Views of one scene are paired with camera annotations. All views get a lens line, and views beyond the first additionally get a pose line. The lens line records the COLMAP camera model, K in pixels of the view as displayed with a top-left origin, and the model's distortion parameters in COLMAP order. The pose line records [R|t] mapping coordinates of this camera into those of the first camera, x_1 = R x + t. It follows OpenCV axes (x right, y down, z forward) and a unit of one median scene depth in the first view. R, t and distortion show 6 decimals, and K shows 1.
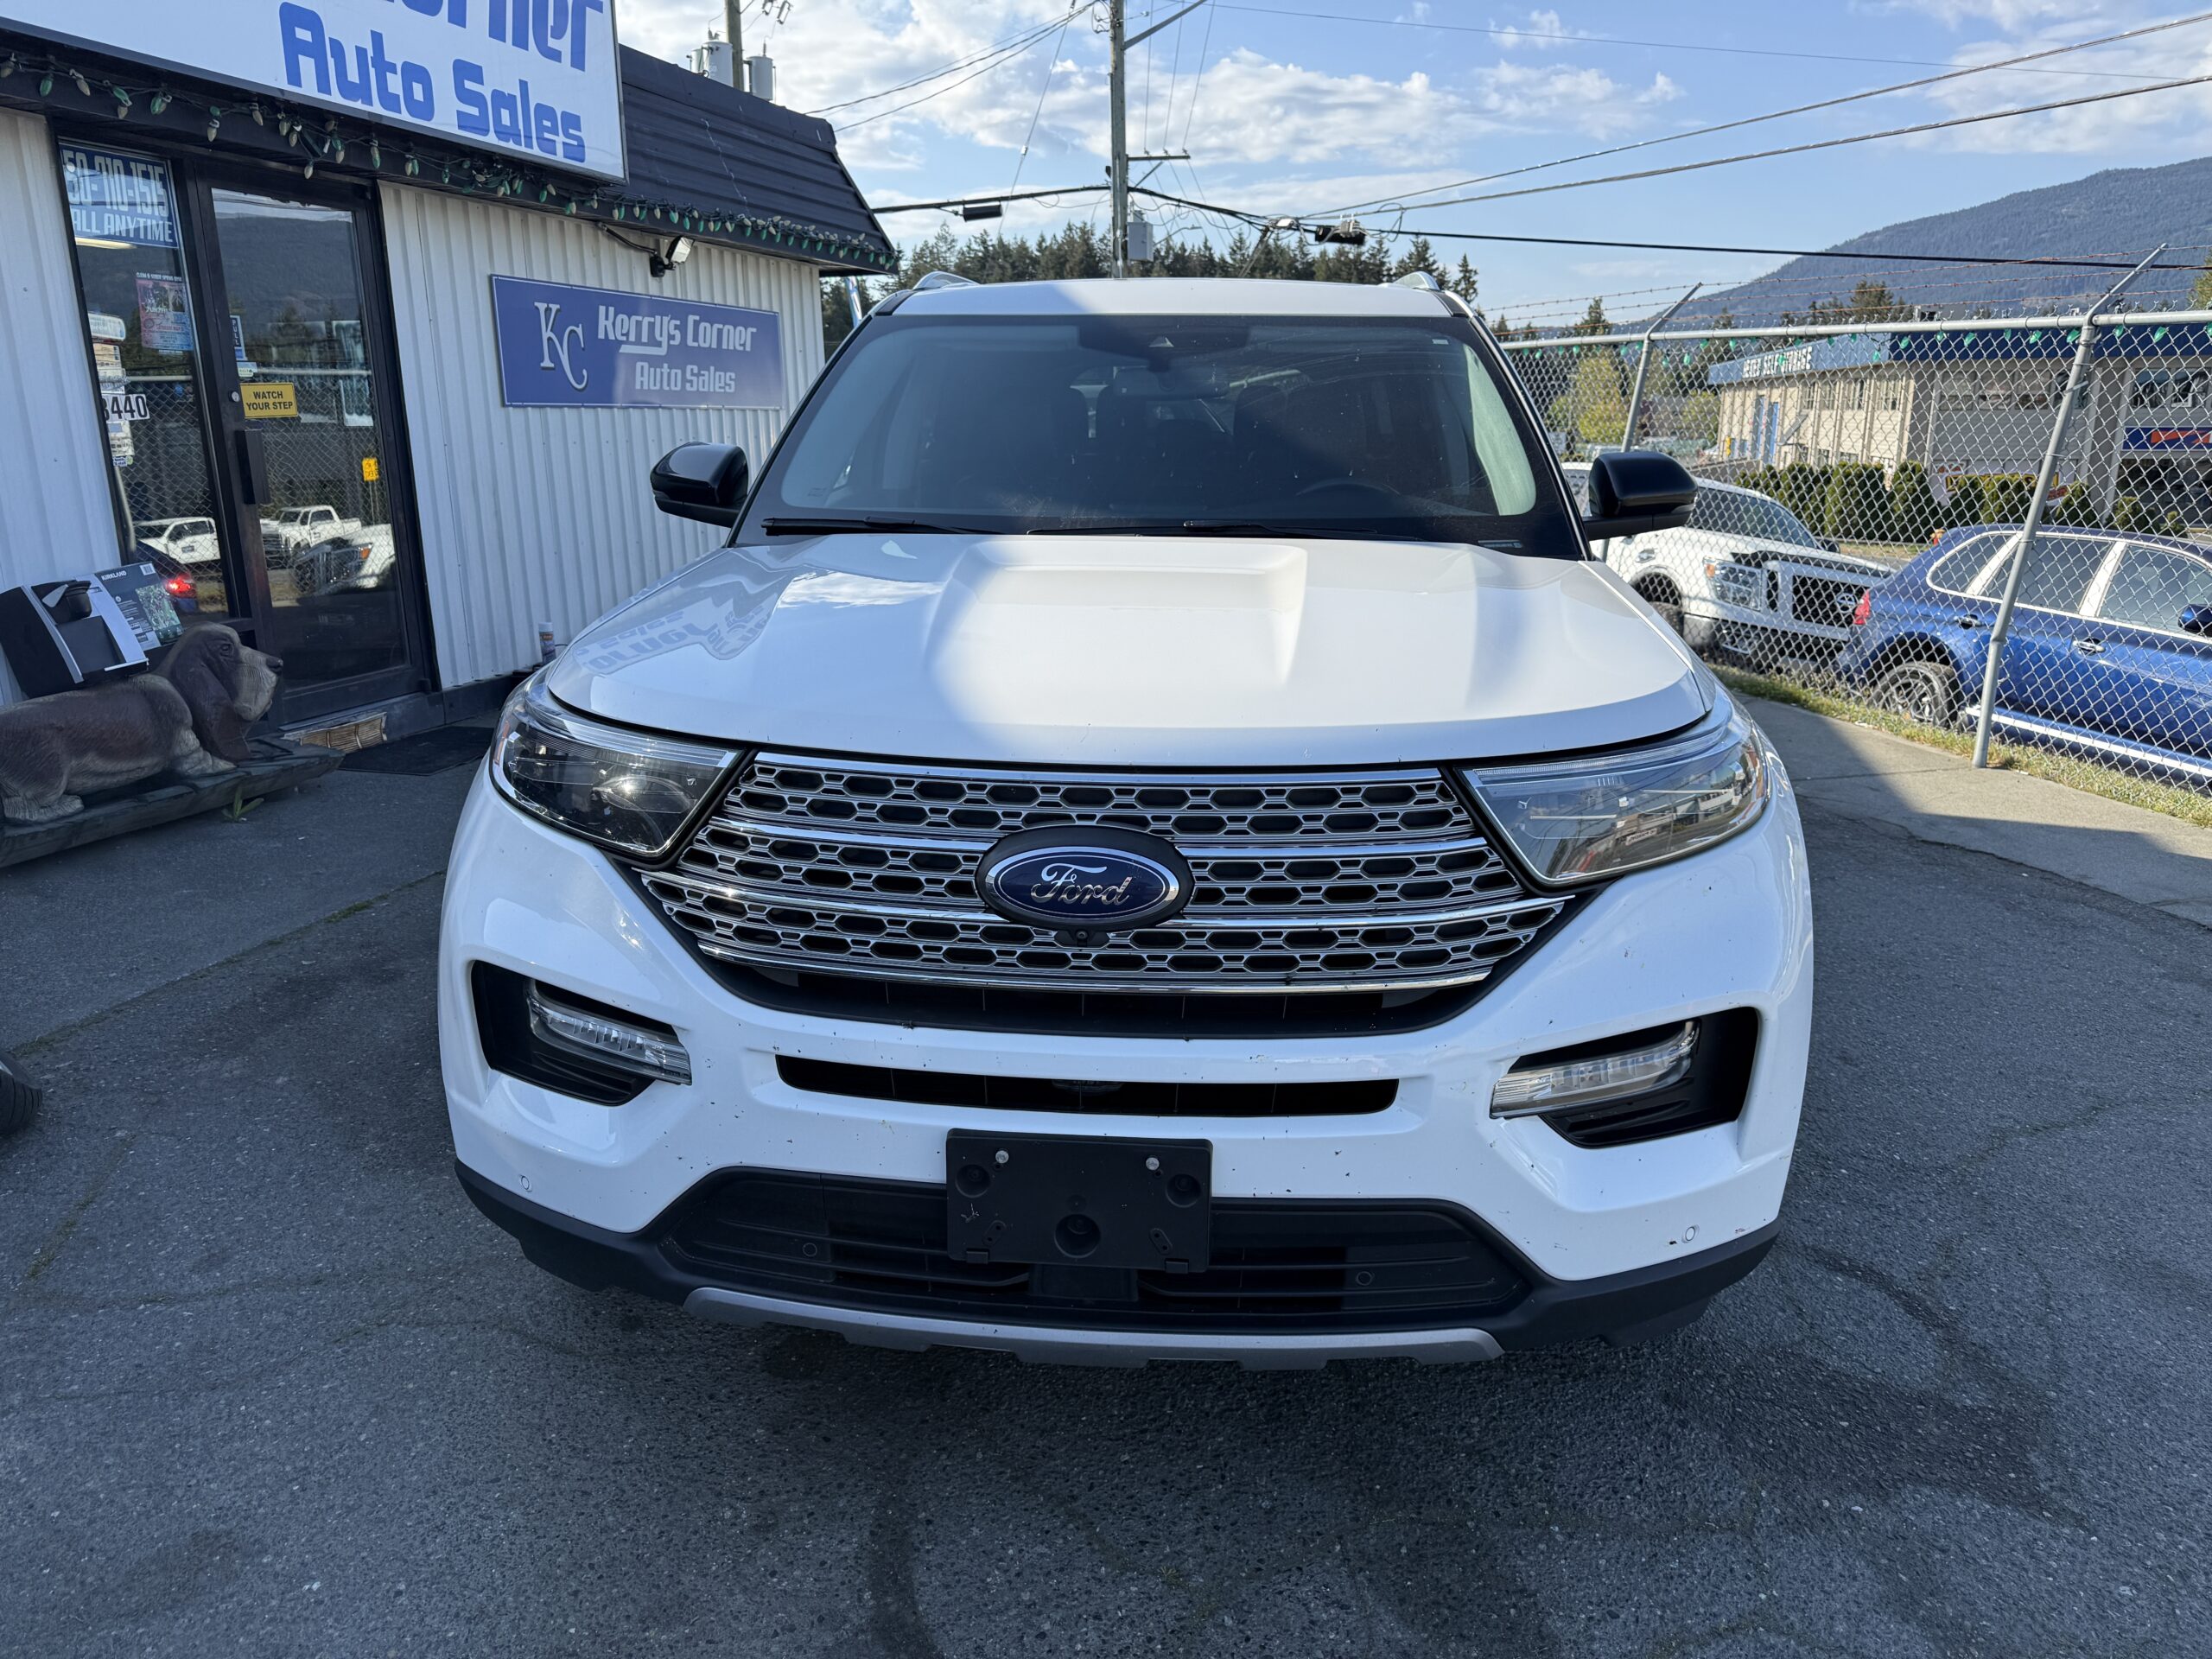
lens RADIAL K [[1515.1, 0, 1096.6], [0, 1515.1, 813.3], [0, 0, 1]] dist [0.045723, -0.061513]
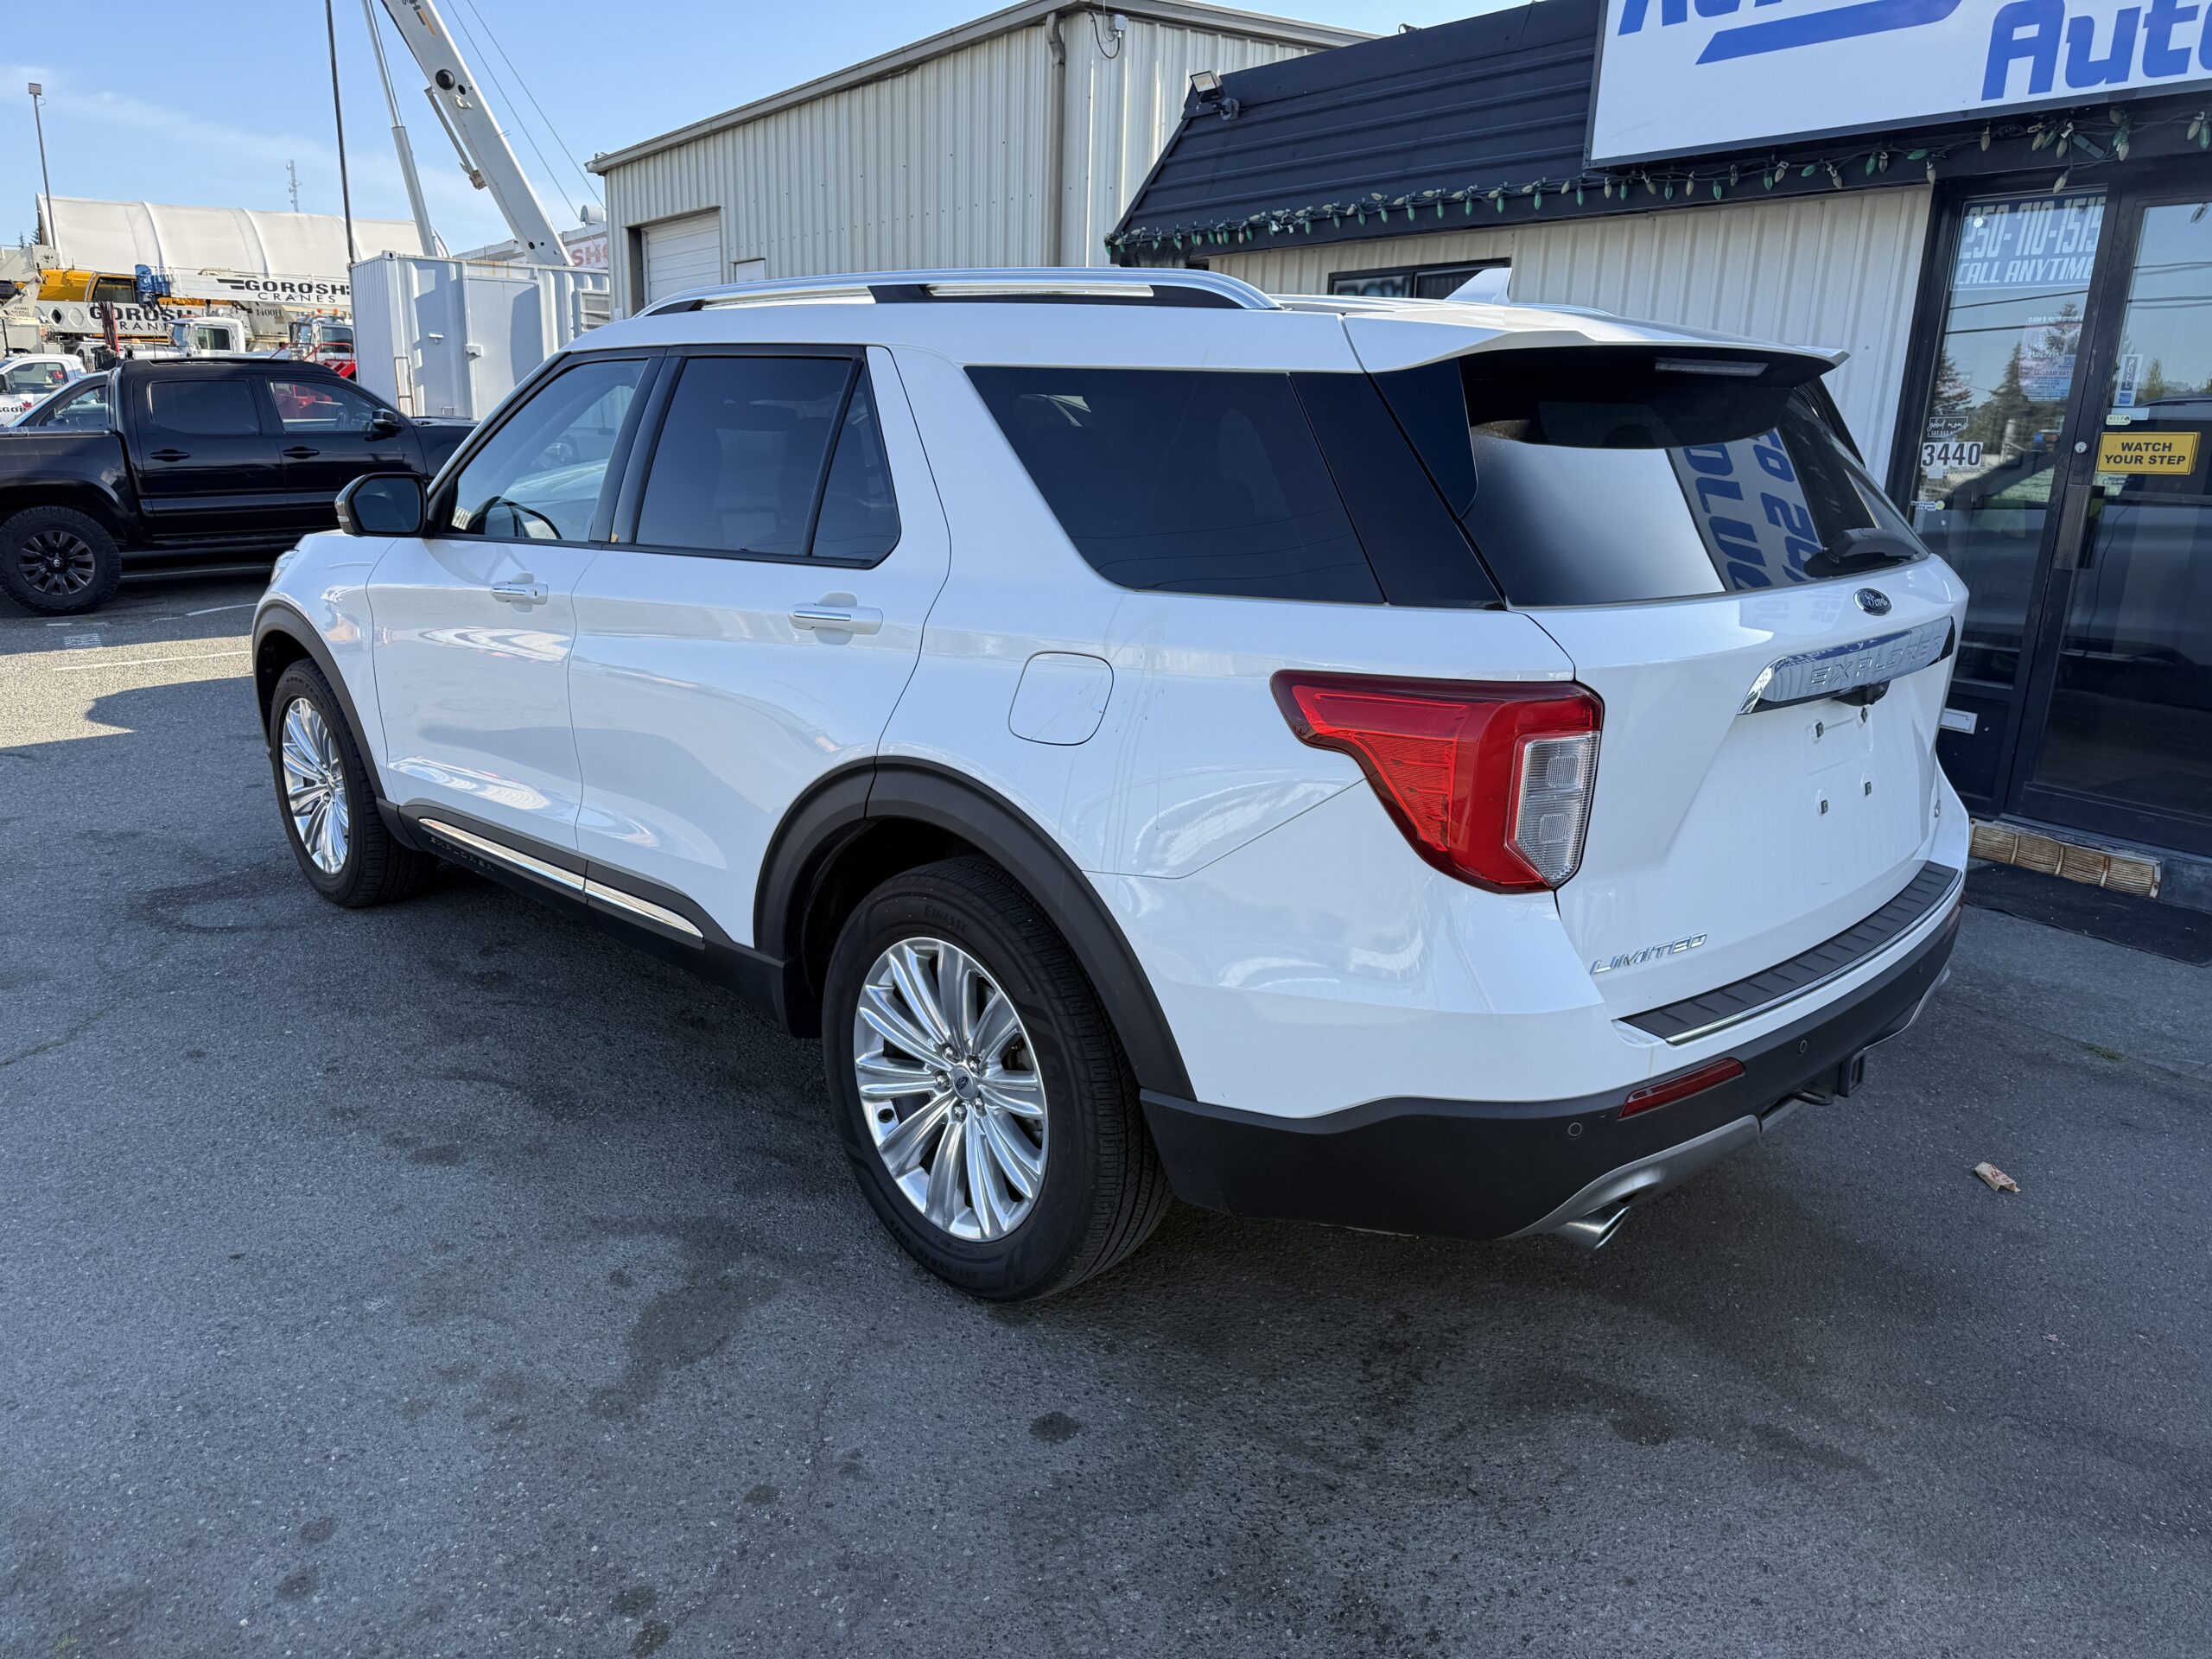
lens RADIAL K [[1514.0, 0, 1106.0], [0, 1514.0, 829.5], [0, 0, 1]] dist [0.003031, -0.016605]
pose [[-0.629797, 0.189486, -0.753293, 0.523646], [-0.215288, 0.889214, 0.403669, -0.327736], [0.746329, 0.416405, -0.519230, 1.198882]]
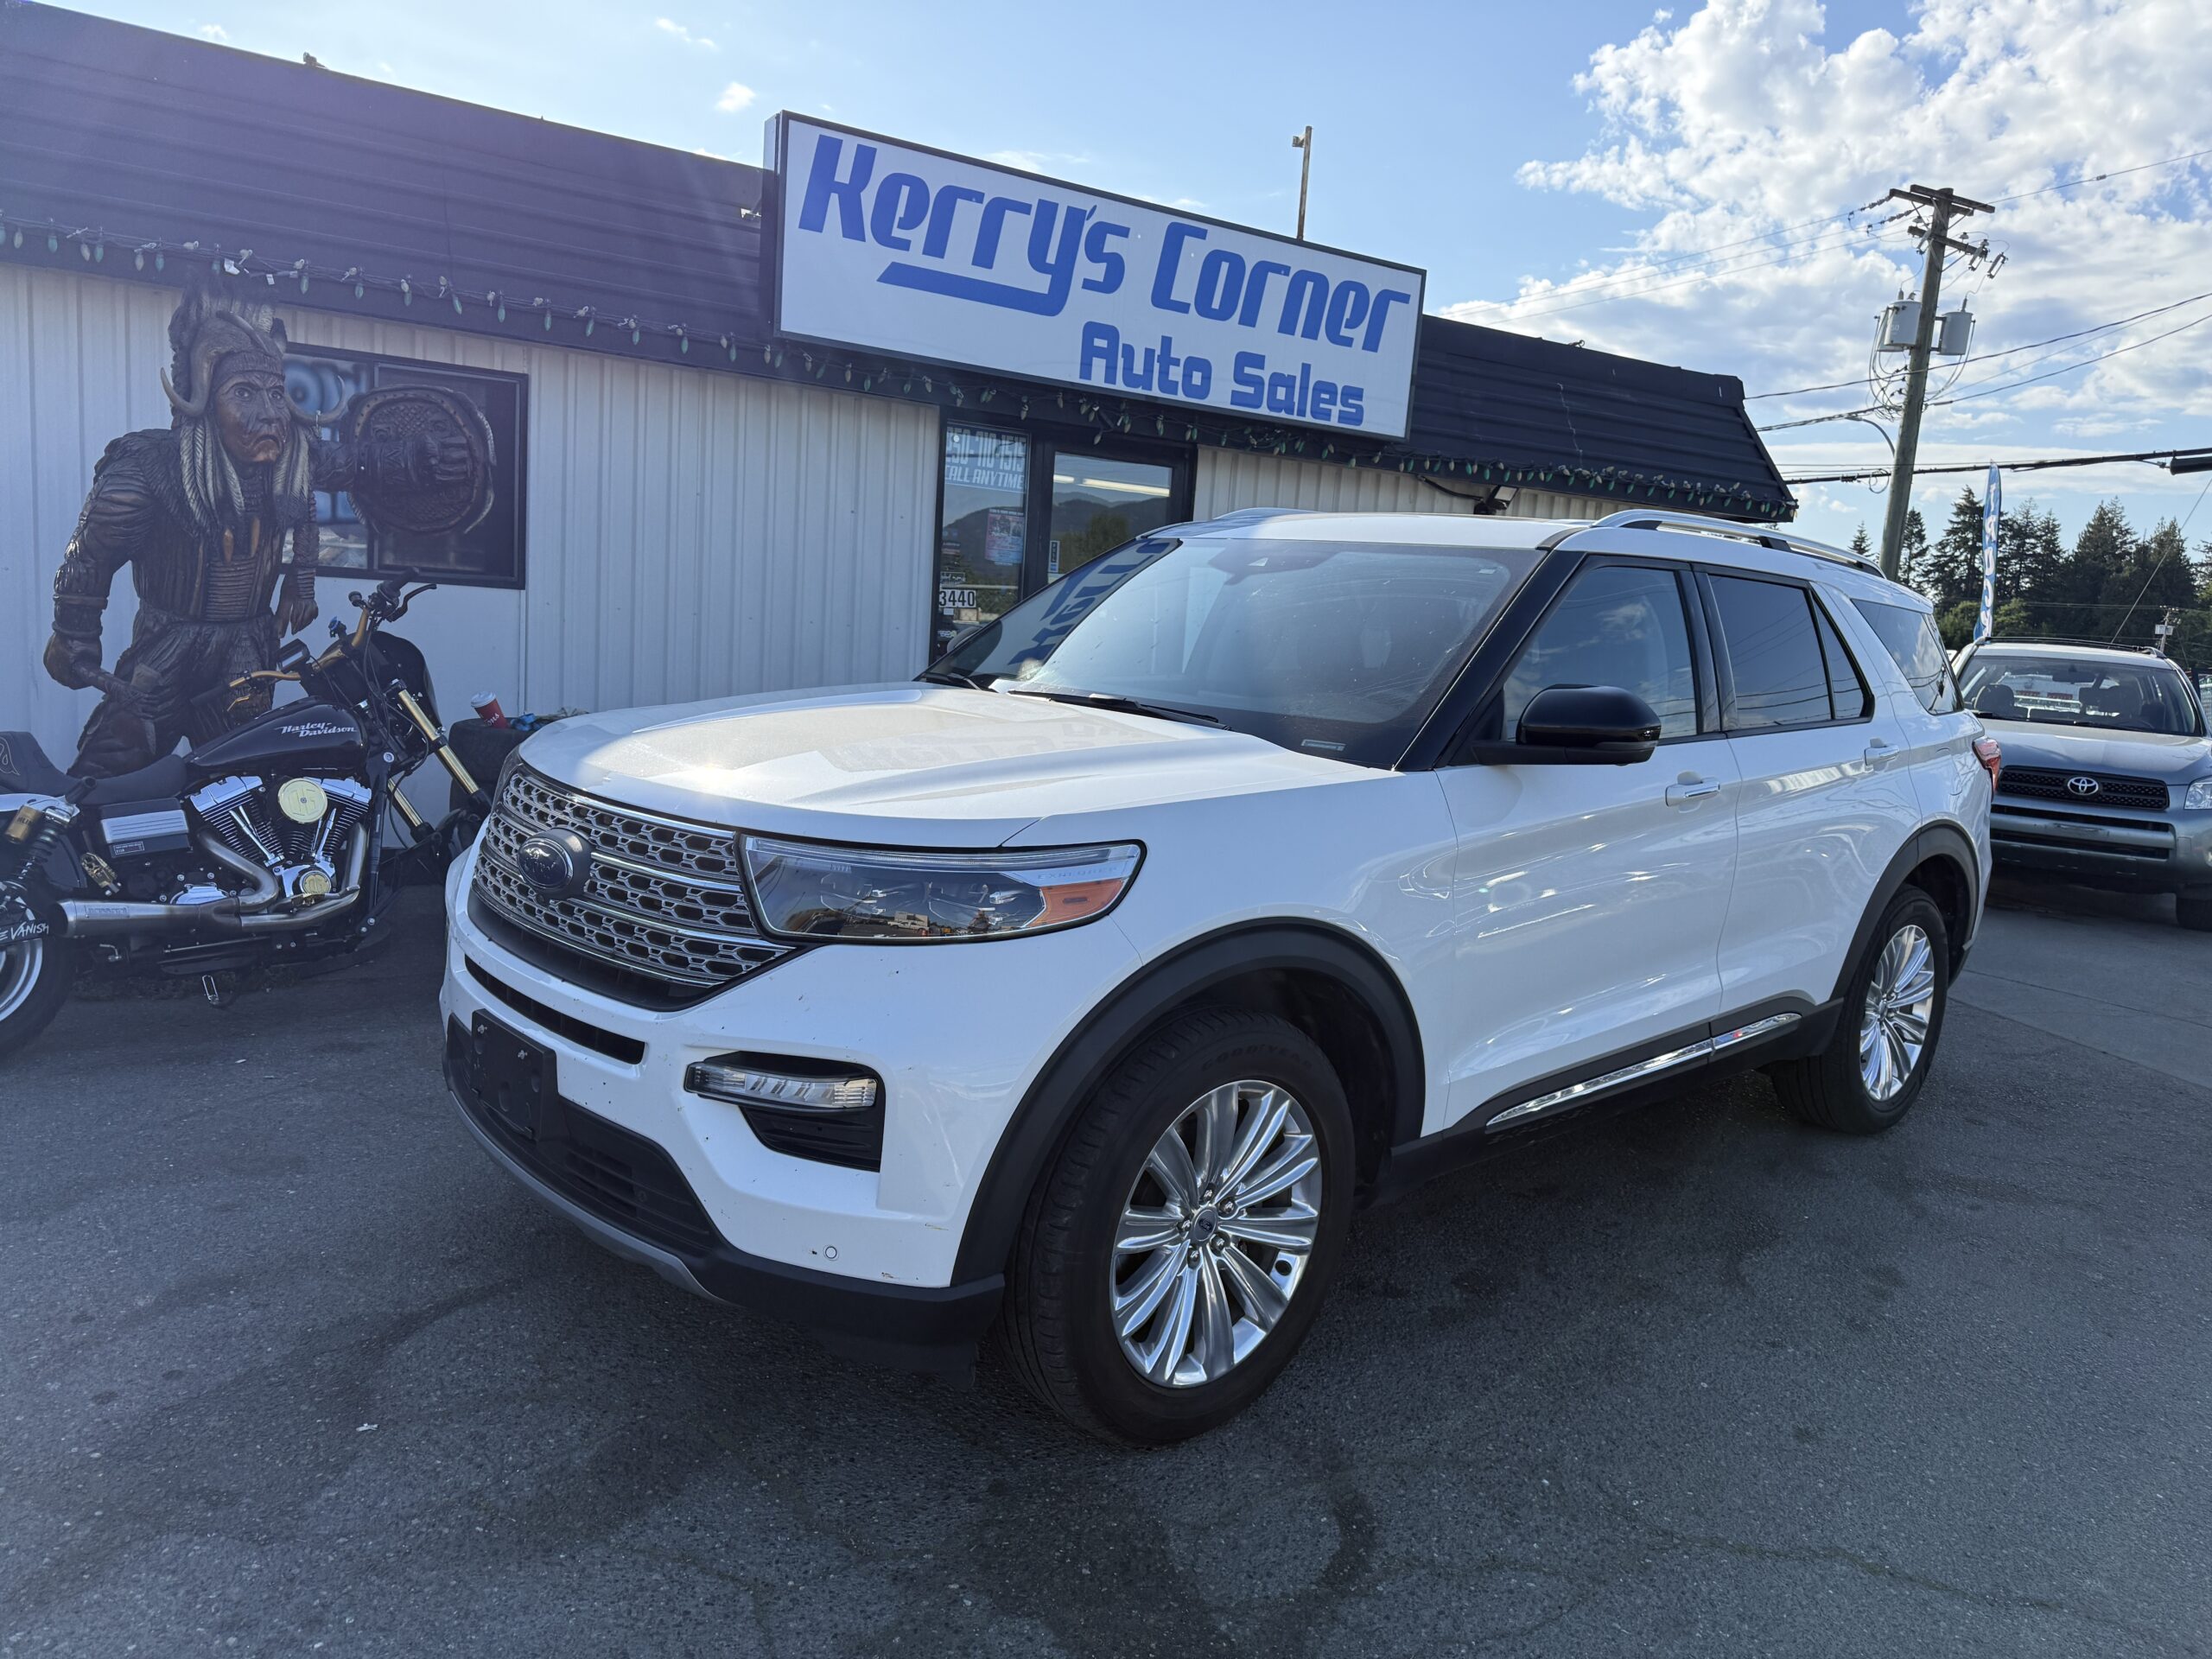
lens RADIAL K [[1531.0, 0, 1106.0], [0, 1531.0, 829.5], [0, 0, 1]] dist [0.003157, -0.002867]
pose [[0.738994, 0.141942, -0.658590, 0.434761], [-0.236505, 0.969996, -0.056321, -0.010380], [0.630836, 0.197381, 0.750391, 0.056134]]
